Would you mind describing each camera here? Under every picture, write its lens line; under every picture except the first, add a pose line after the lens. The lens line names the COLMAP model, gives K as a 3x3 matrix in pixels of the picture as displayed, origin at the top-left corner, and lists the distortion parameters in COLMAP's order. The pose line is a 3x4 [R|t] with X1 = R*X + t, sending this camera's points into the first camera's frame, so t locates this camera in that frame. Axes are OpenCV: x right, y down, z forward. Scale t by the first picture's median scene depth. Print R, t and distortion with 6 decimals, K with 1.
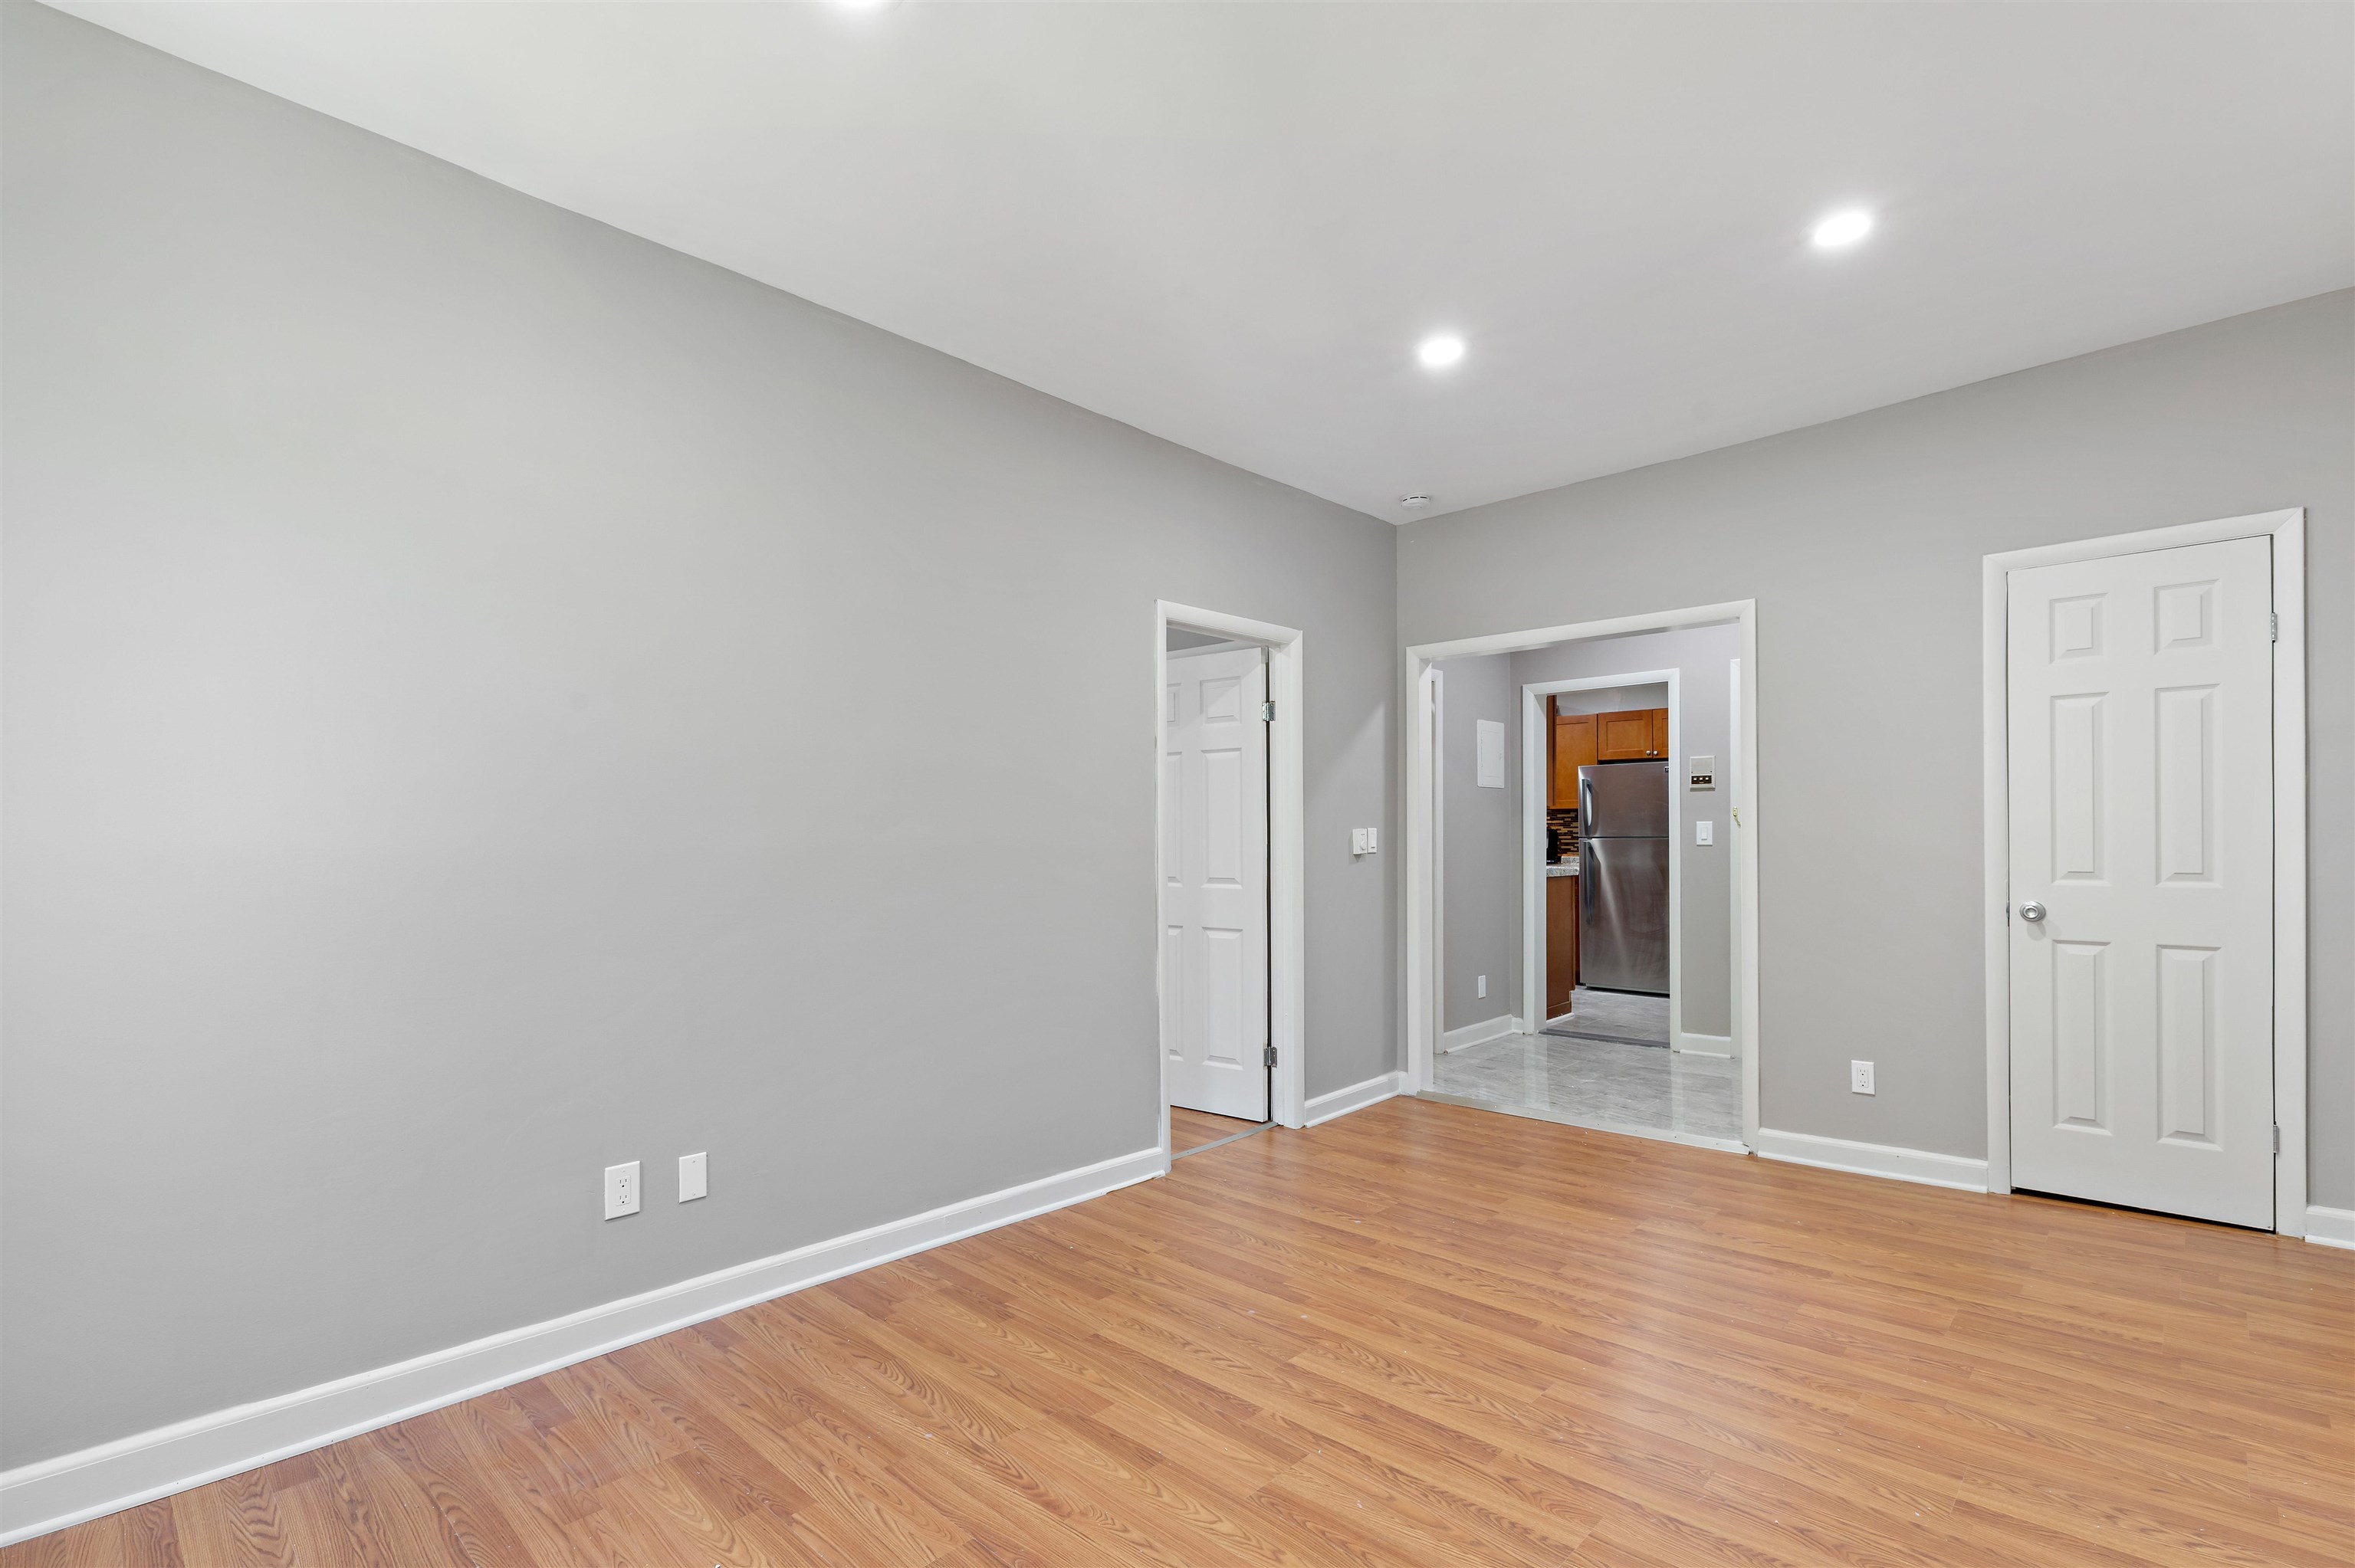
lens RADIAL K [[1084.9, 0, 1182.7], [0, 1084.9, 836.0], [0, 0, 1]] dist [0.002887, -0.000071]
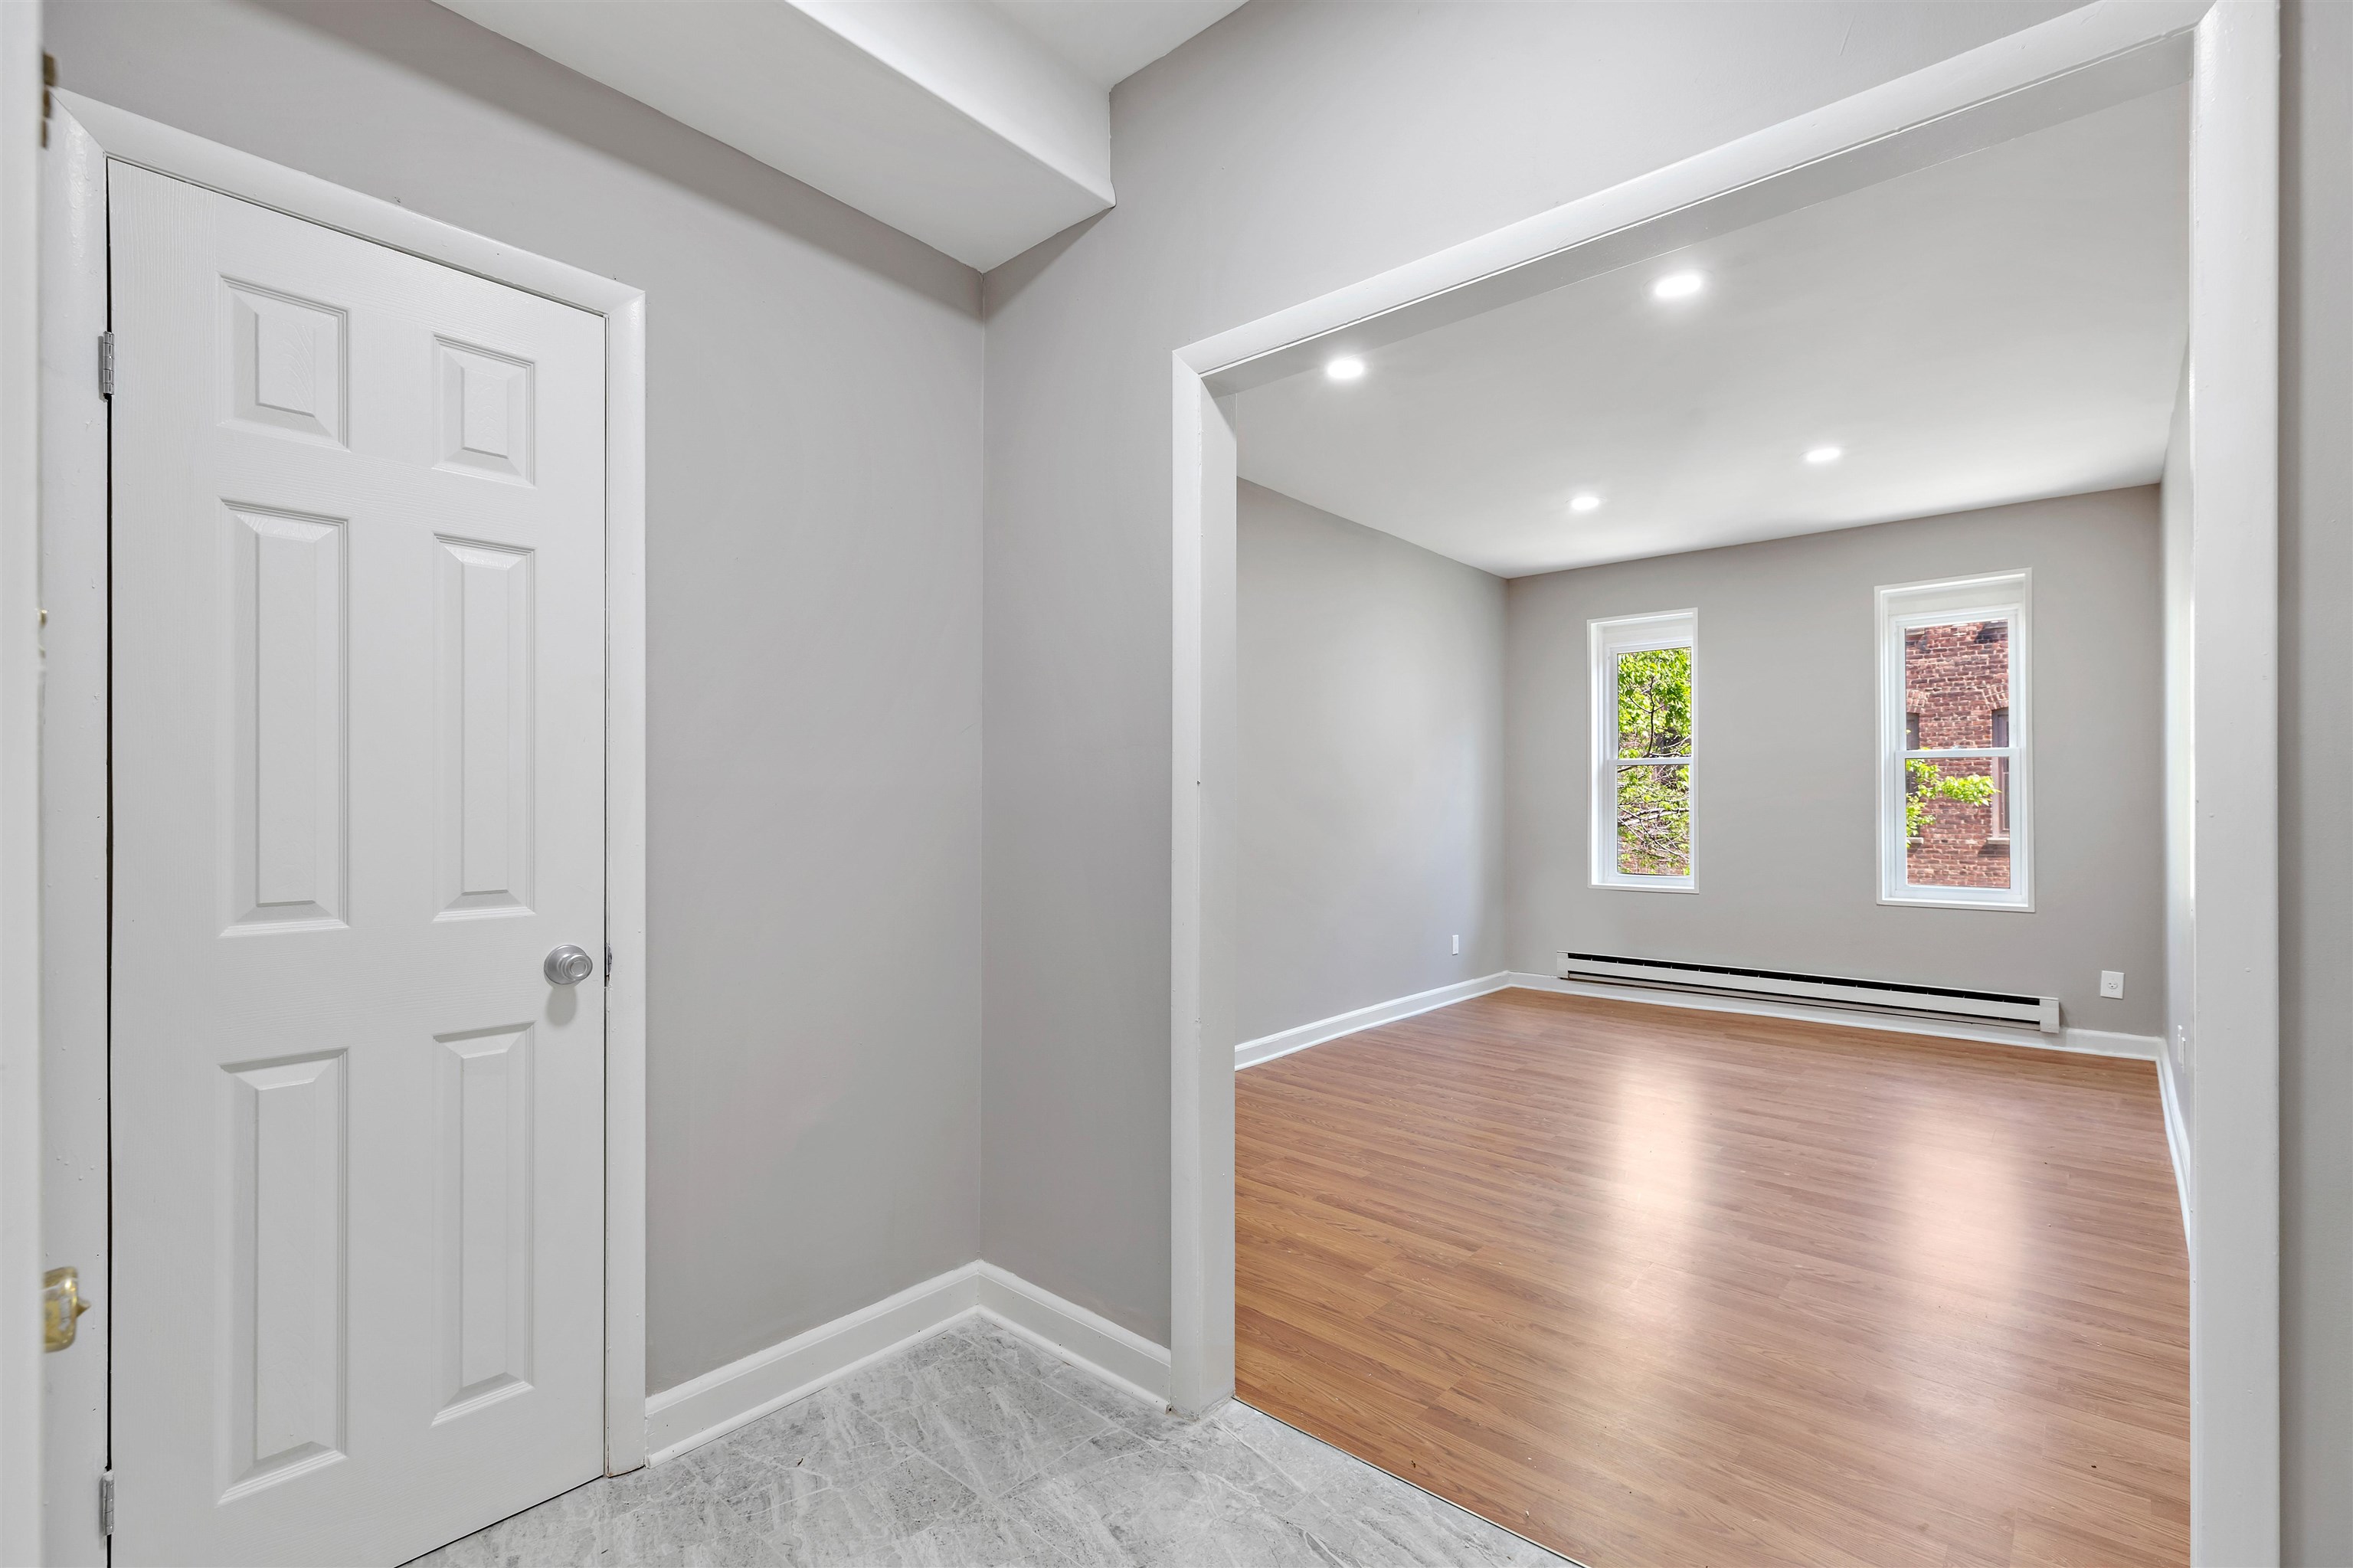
lens RADIAL K [[1047.8, 0, 1172.2], [0, 1047.8, 797.0], [0, 0, 1]] dist [0.001724, -0.000562]
pose [[-0.999754, 0.005839, -0.021381, 0.810300], [0.005904, 0.999978, -0.002976, -0.012320], [0.021363, -0.003102, -0.999767, 2.206558]]
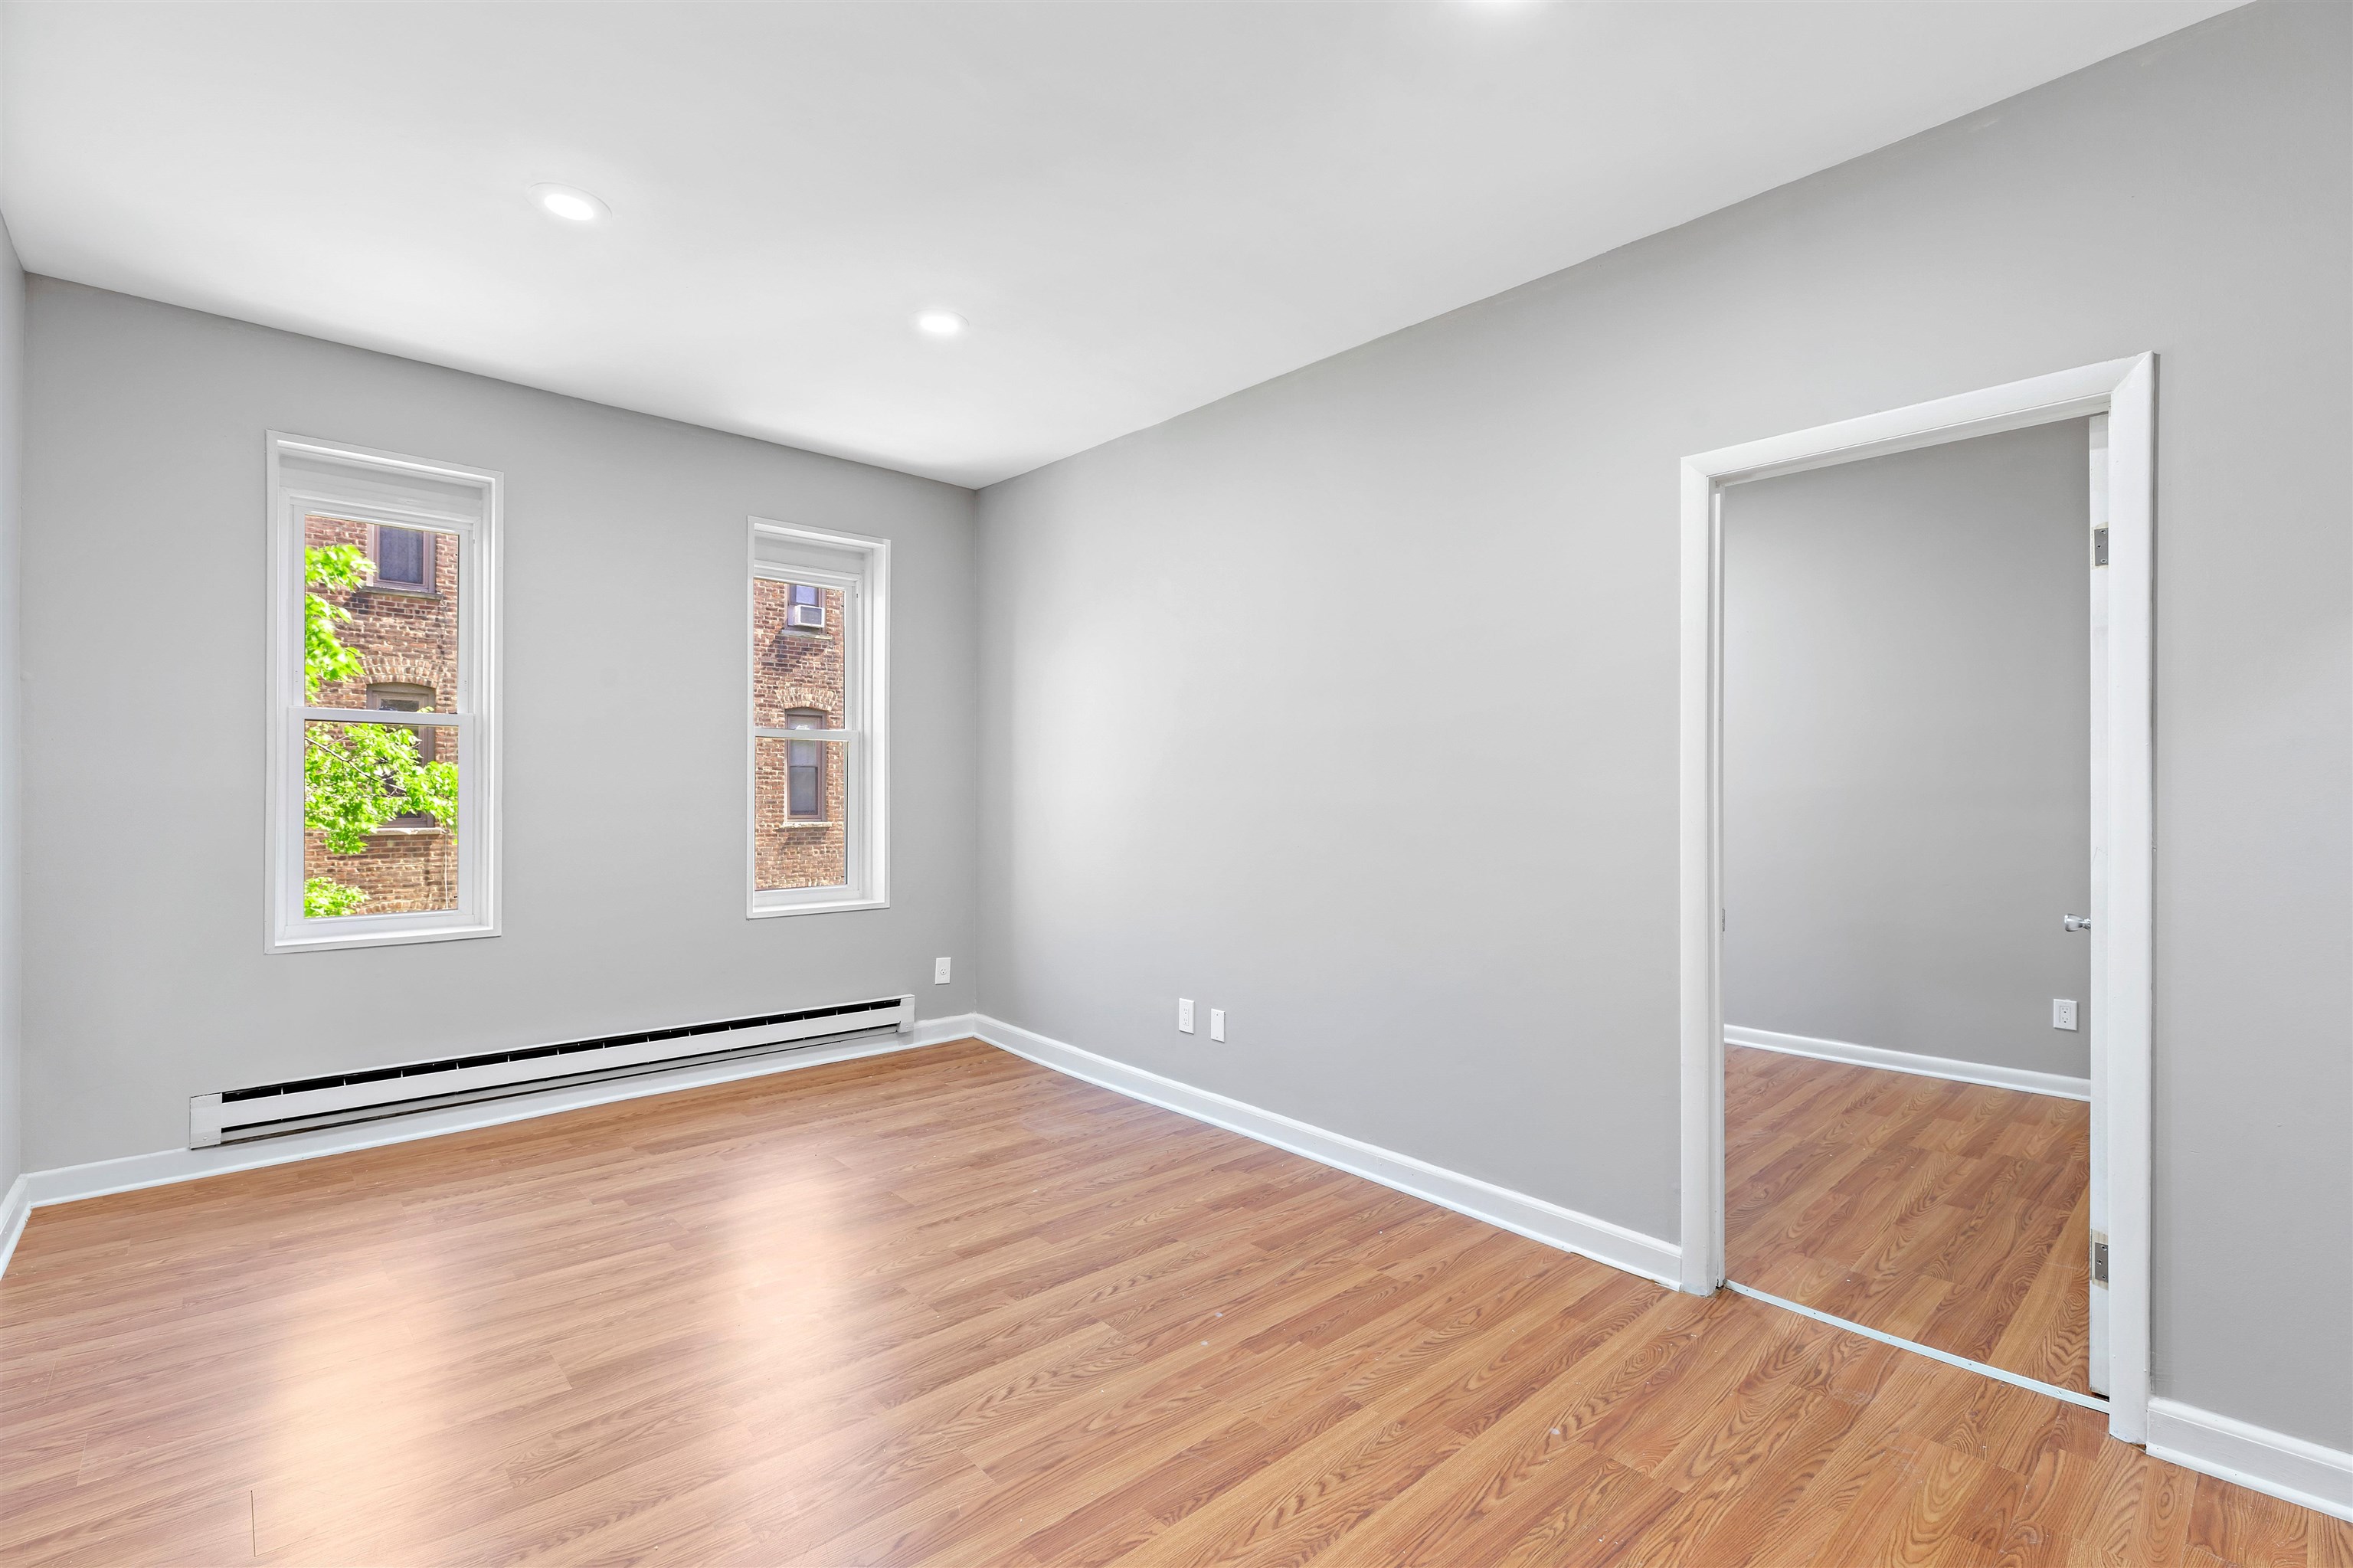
lens RADIAL K [[1054.2, 0, 1164.6], [0, 1054.2, 786.4], [0, 0, 1]] dist [0.002463, 0.000180]
pose [[-0.084949, -0.000949, -0.996385, 0.944627], [-0.006627, 0.999978, -0.000388, -0.007852], [0.996363, 0.006570, -0.084953, 1.013378]]
